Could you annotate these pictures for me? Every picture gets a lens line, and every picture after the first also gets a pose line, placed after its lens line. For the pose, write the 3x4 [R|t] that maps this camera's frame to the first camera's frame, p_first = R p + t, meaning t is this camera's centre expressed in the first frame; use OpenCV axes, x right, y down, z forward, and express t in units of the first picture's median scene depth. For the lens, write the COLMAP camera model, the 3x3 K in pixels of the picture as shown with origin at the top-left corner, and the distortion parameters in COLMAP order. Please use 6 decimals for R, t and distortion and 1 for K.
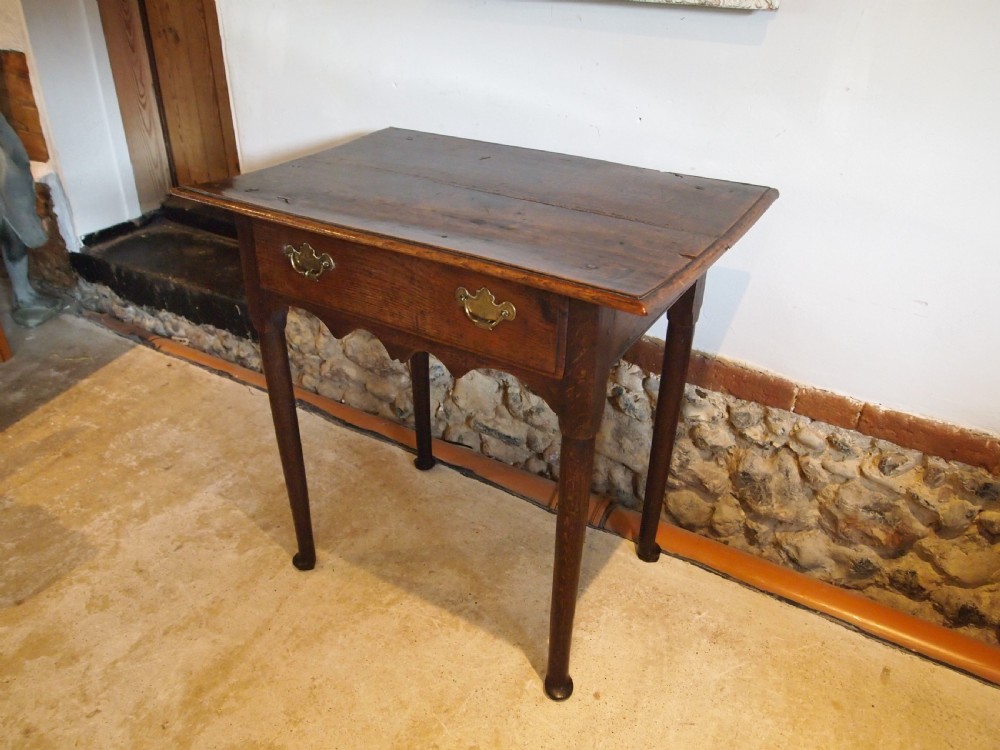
lens RADIAL K [[792.3, 0, 505.8], [0, 792.3, 374.9], [0, 0, 1]] dist [-0.048216, 0.001645]
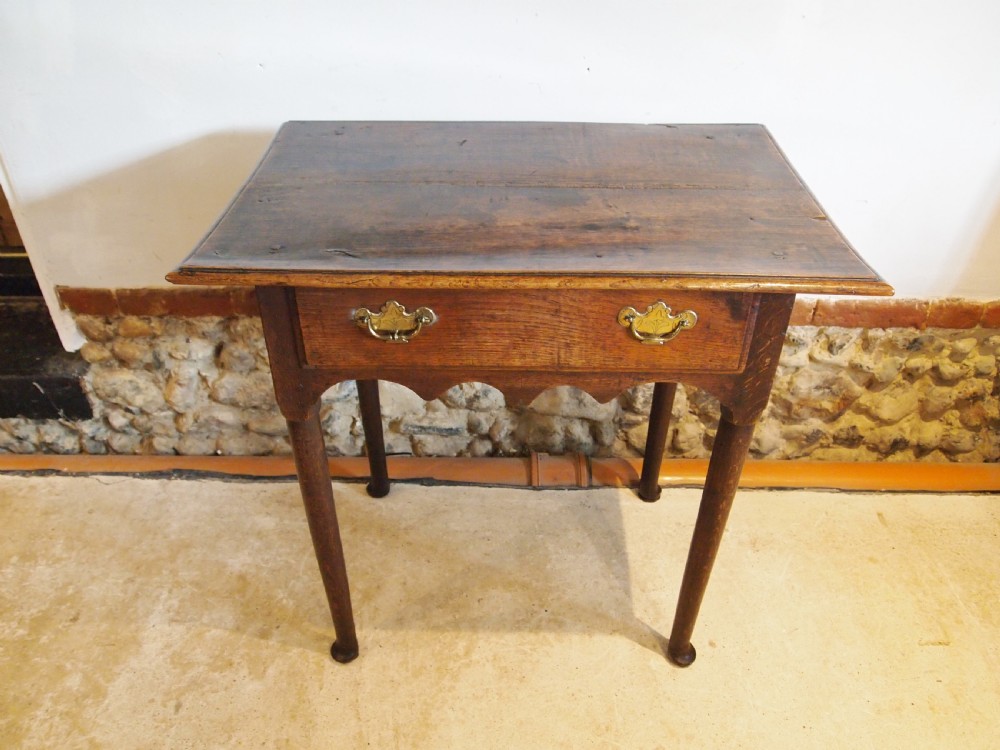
lens RADIAL K [[792.3, 0, 503.5], [0, 792.3, 375.3], [0, 0, 1]] dist [-0.048216, 0.001645]
pose [[0.857634, -0.307095, 0.412501, -0.377052], [0.259659, 0.950957, 0.168100, -0.149438], [-0.443894, -0.037059, 0.895313, 0.180144]]
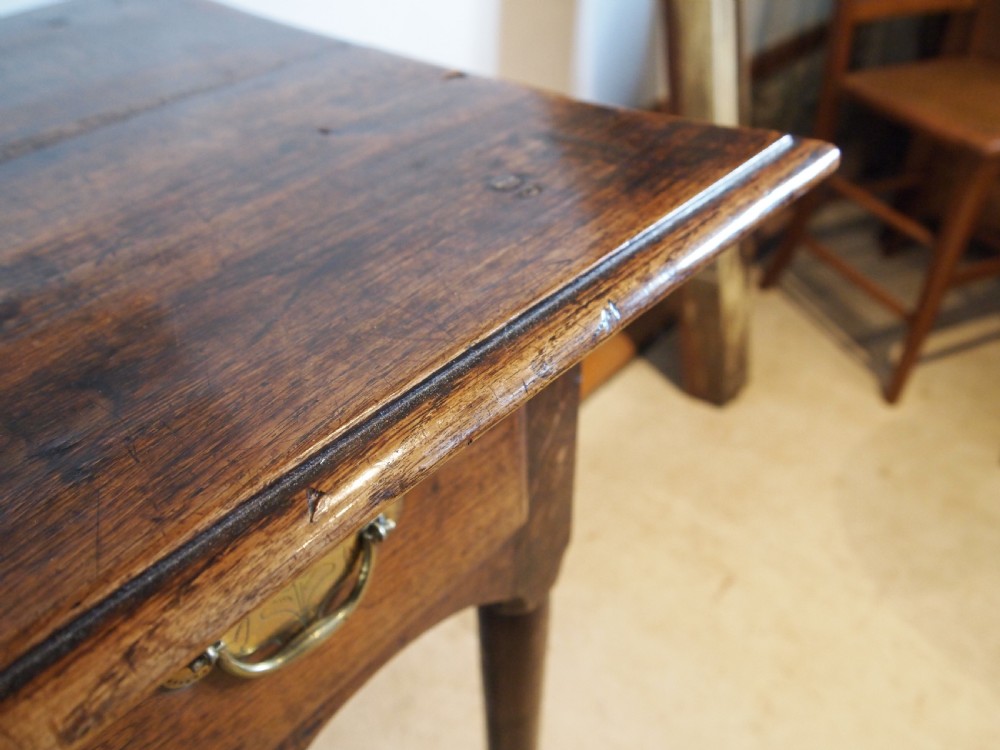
lens RADIAL K [[765.5, 0, 499.6], [0, 765.5, 377.6], [0, 0, 1]] dist [-0.051314, 0.014176]
pose [[0.179579, -0.643306, 0.744250, -0.095542], [0.516674, 0.705479, 0.485126, -0.139745], [-0.837137, 0.297416, 0.459069, 0.548358]]
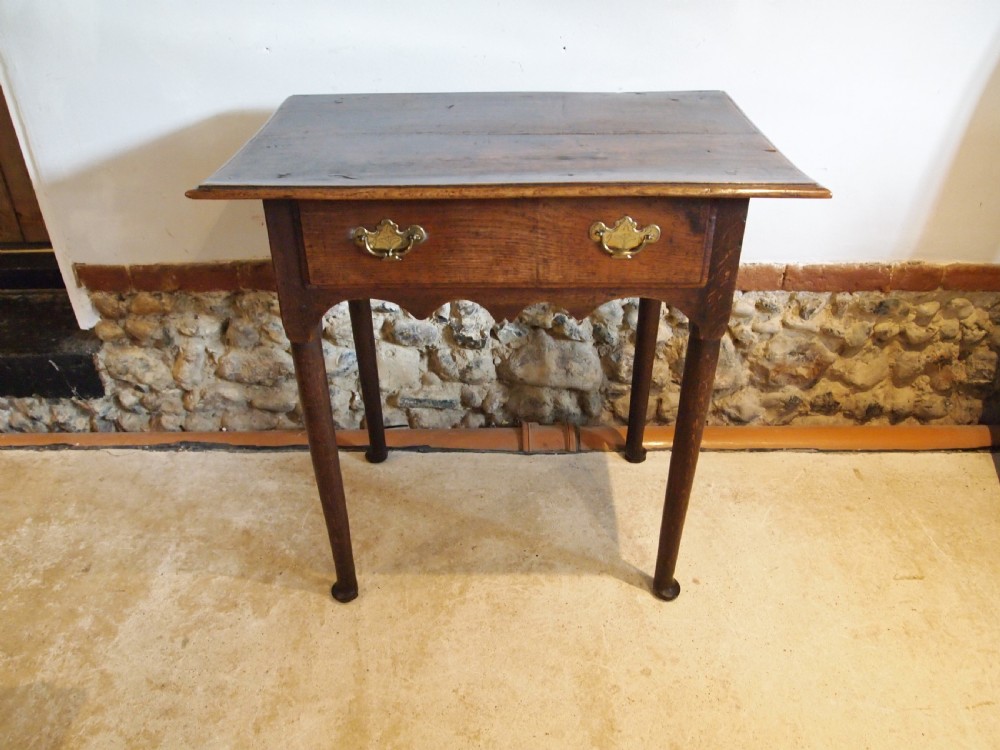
lens RADIAL K [[792.3, 0, 503.2], [0, 792.3, 375.6], [0, 0, 1]] dist [-0.048216, 0.001645]
pose [[0.852516, -0.293655, 0.432414, -0.427431], [0.275434, 0.955475, 0.105844, -0.043408], [-0.444243, 0.028868, 0.895441, 0.119169]]
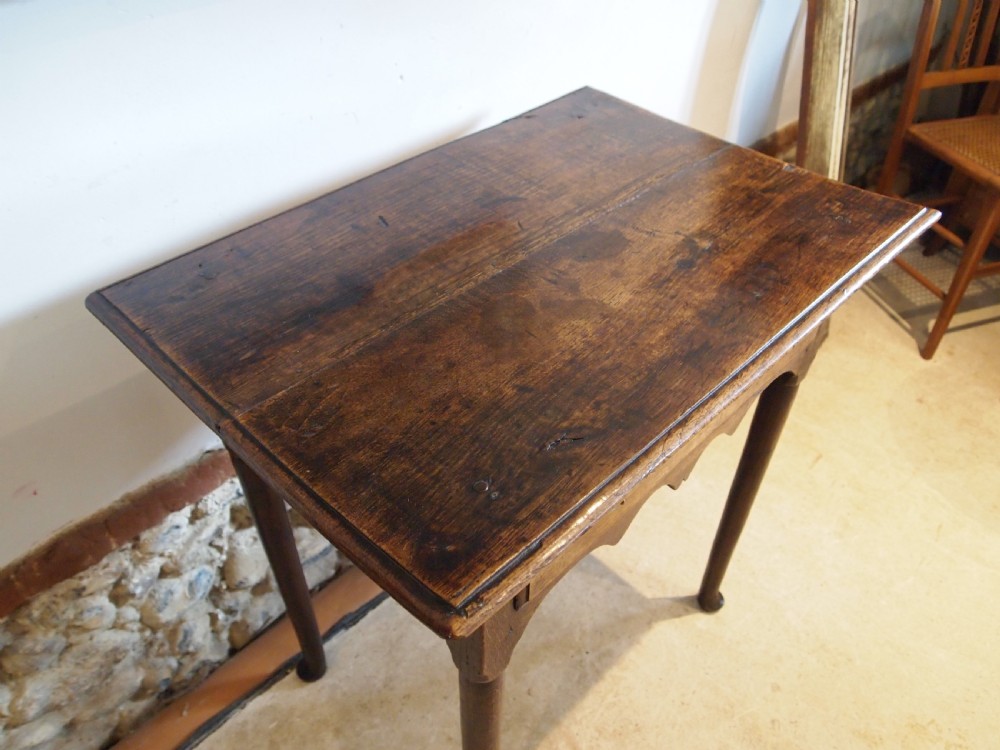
lens RADIAL K [[792.3, 0, 499.0], [0, 792.3, 377.5], [0, 0, 1]] dist [-0.048216, 0.001645]
pose [[0.218247, -0.646179, 0.731315, -0.491921], [0.473851, 0.725280, 0.499434, -0.409845], [-0.853132, 0.237534, 0.464483, 0.589001]]
